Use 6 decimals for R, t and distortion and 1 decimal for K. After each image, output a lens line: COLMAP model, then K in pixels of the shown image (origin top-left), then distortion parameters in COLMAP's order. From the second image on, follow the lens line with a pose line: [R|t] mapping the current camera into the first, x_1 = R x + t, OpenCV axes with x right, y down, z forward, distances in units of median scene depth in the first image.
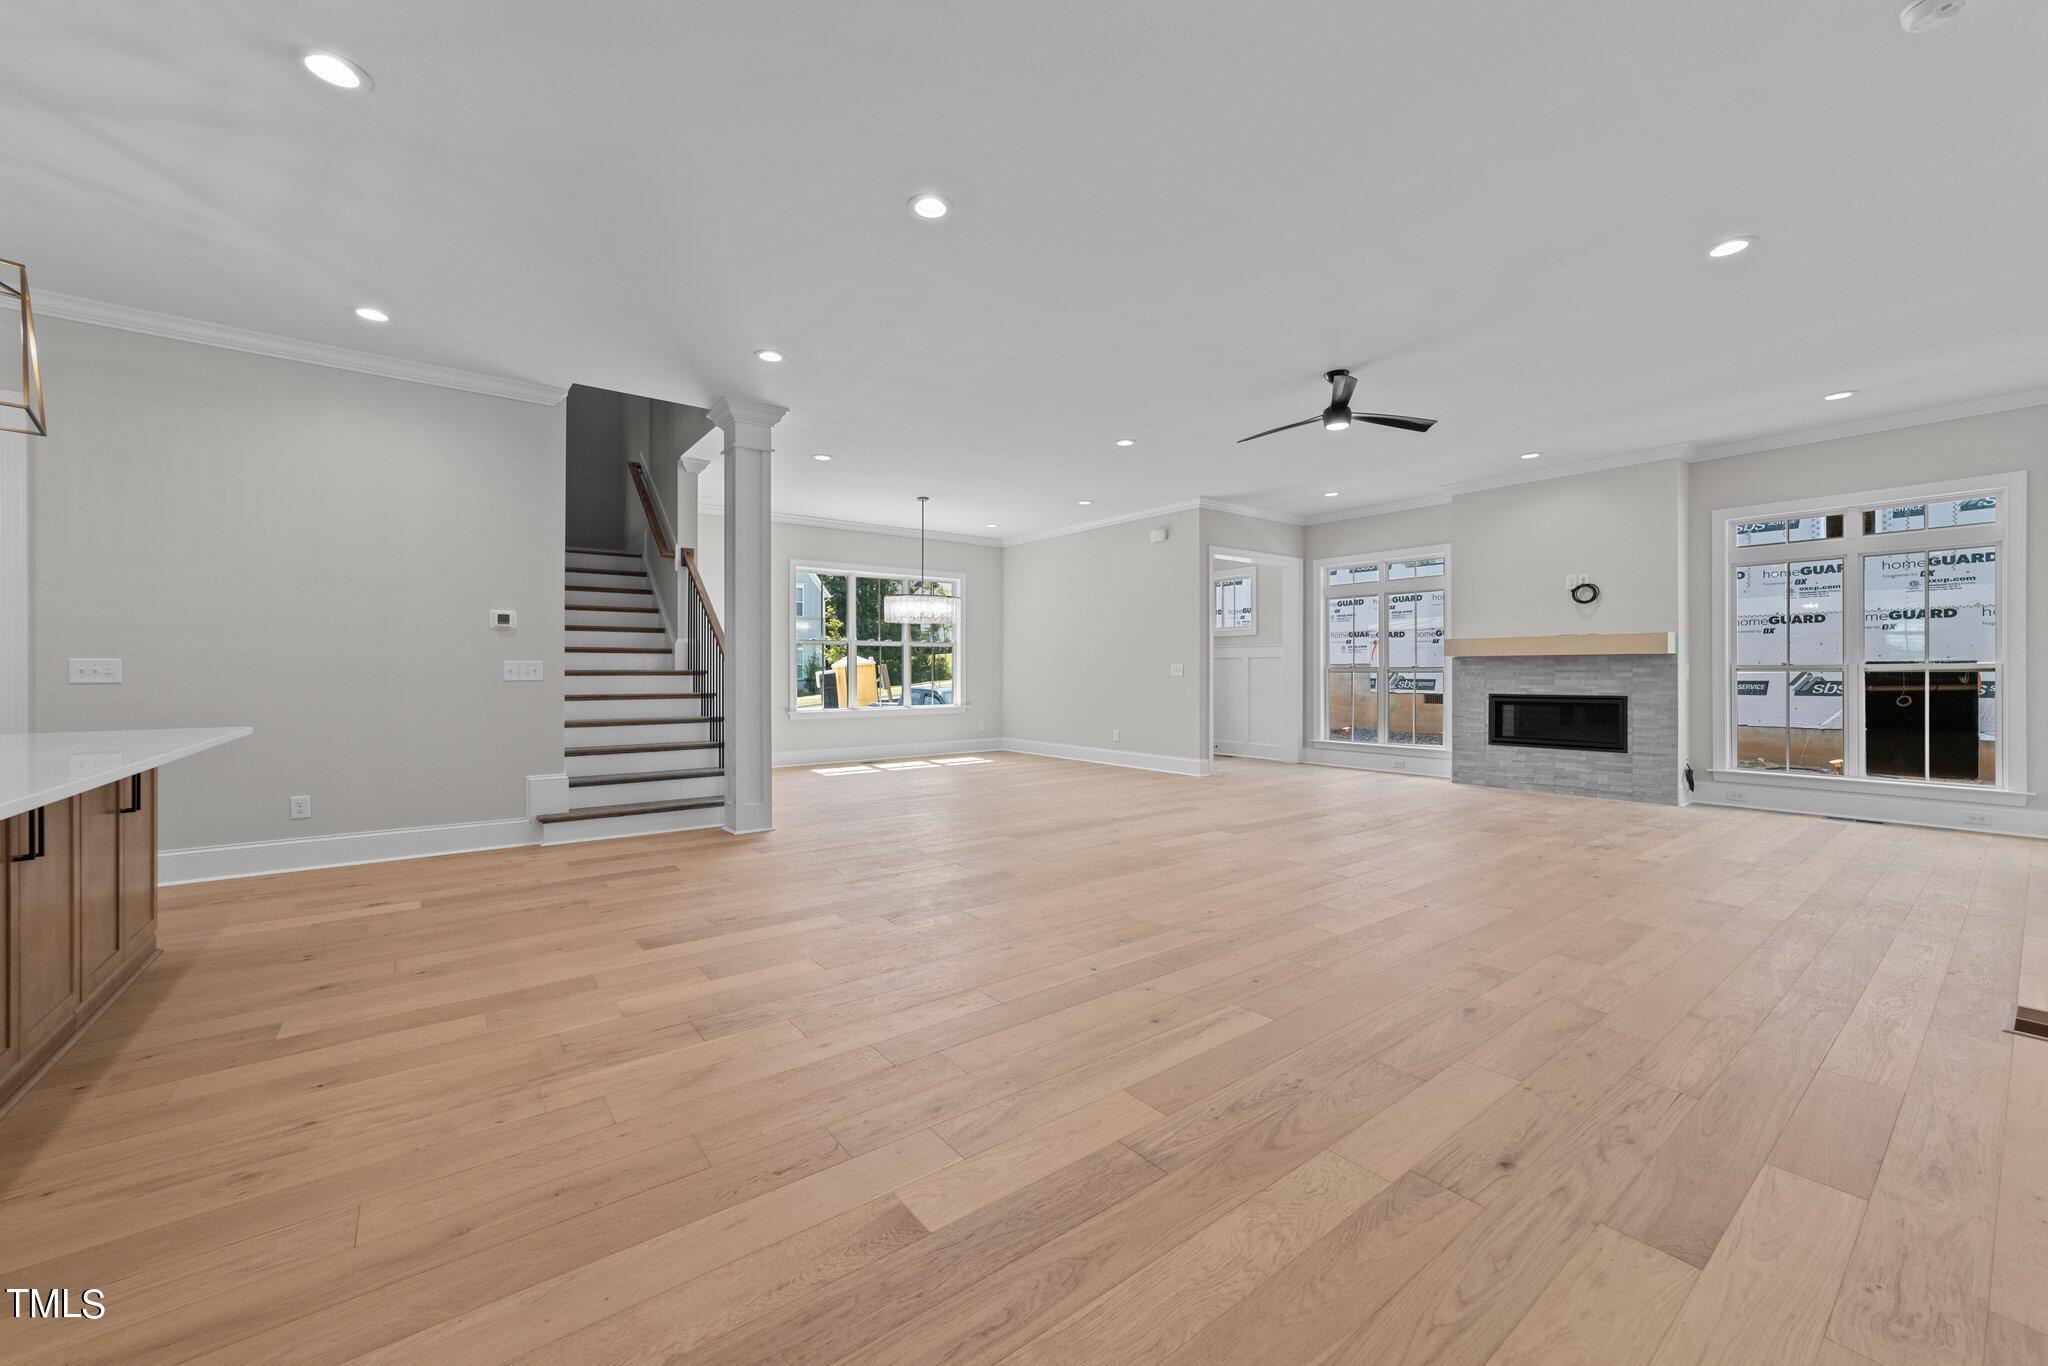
lens RADIAL K [[772.5, 0, 1015.9], [0, 772.5, 675.4], [0, 0, 1]] dist [-0.007308, 0.003136]
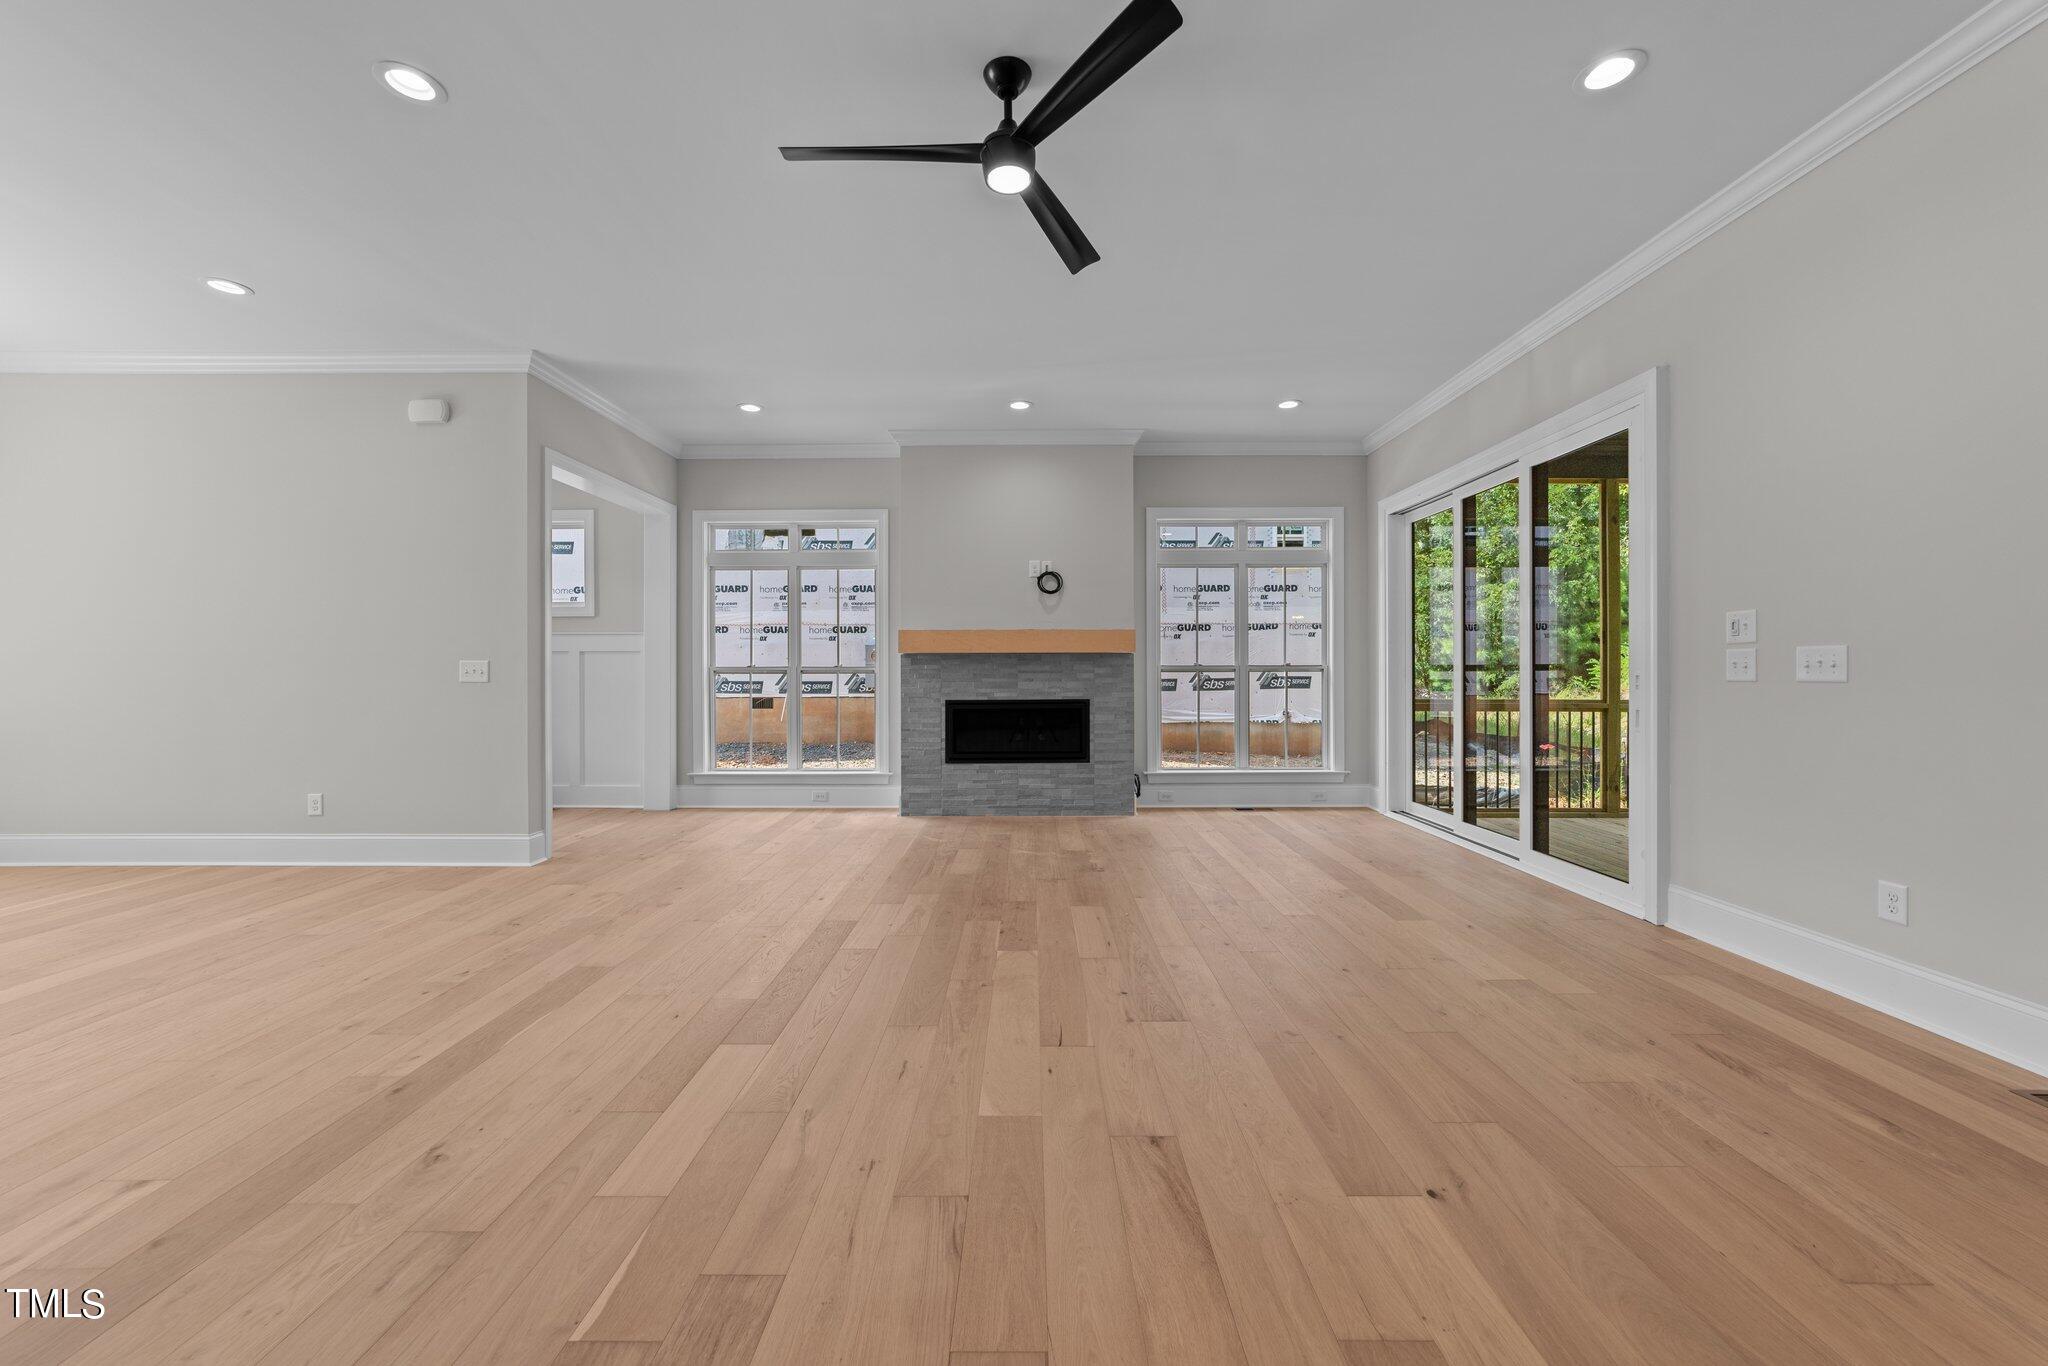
lens RADIAL K [[772.5, 0, 1005.5], [0, 772.5, 674.5], [0, 0, 1]] dist [-0.007308, 0.003136]
pose [[0.608540, -0.003377, 0.793516, 0.014540], [0.006088, 0.999981, -0.000413, -0.002691], [-0.793500, 0.005082, 0.608550, 0.529458]]
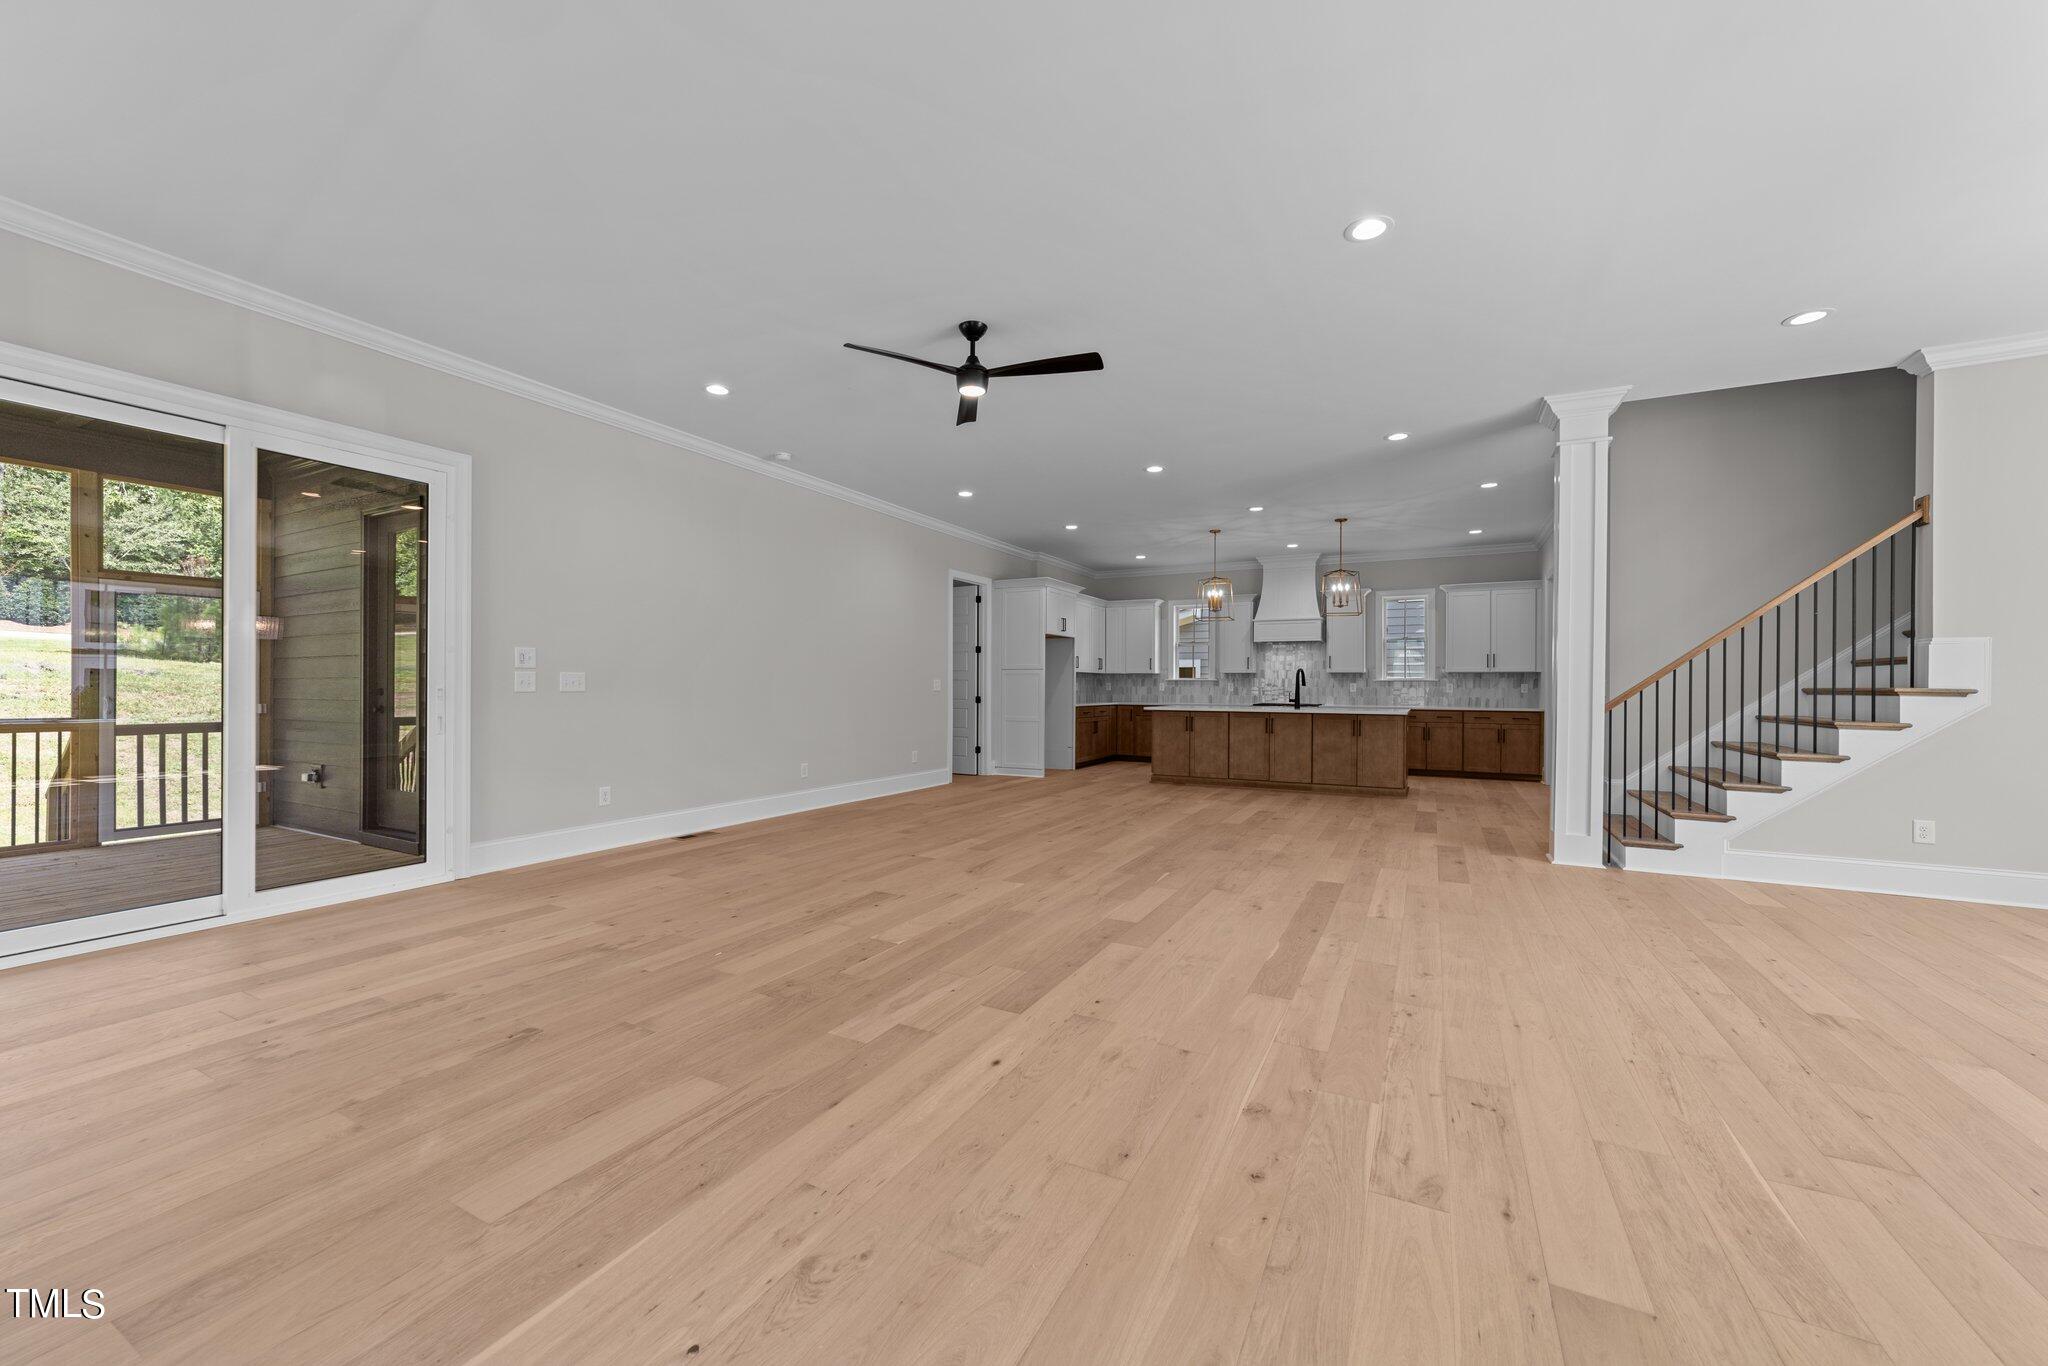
lens RADIAL K [[772.5, 0, 1043.3], [0, 772.5, 687.9], [0, 0, 1]] dist [-0.007308, 0.003136]
pose [[-0.887615, -0.003516, -0.460573, 0.566261], [-0.006671, 0.999964, 0.005223, -0.007347], [0.460538, 0.007708, -0.887606, 1.362602]]
